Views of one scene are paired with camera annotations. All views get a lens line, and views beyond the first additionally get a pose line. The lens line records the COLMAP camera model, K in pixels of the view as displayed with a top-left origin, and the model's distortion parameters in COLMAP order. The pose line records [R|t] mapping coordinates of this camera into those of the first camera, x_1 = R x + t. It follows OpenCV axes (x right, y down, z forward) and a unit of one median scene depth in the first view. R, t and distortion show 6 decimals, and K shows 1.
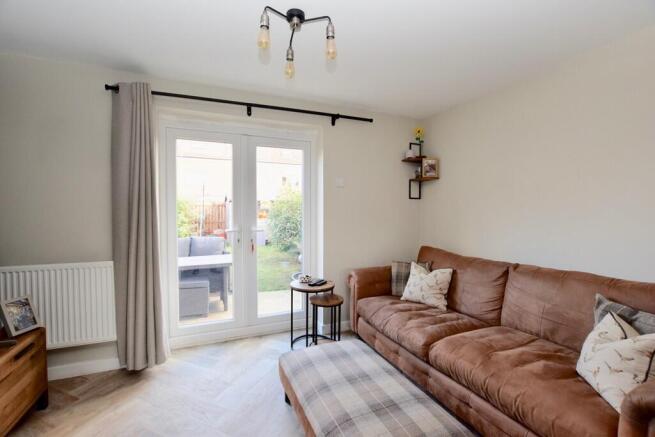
lens RADIAL K [[295.4, 0, 327.5], [0, 295.4, 218.5], [0, 0, 1]] dist [-0.025416, 0.000161]
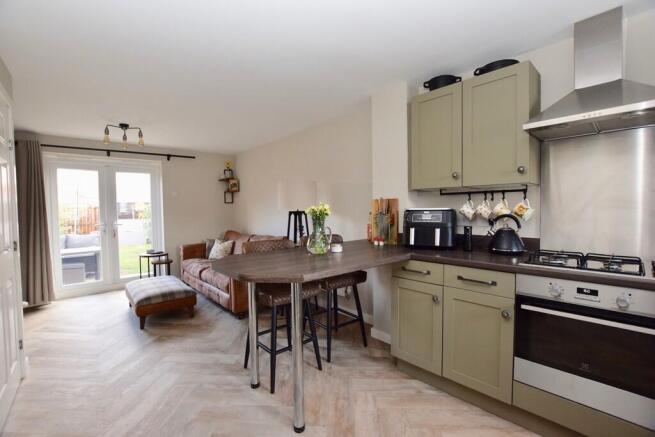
lens RADIAL K [[295.4, 0, 327.5], [0, 295.4, 218.5], [0, 0, 1]] dist [-0.025416, 0.000161]
pose [[0.951268, -0.027776, 0.307111, 0.368828], [0.026204, 0.999614, 0.009241, 0.023131], [-0.307250, -0.000743, 0.951629, -0.881264]]
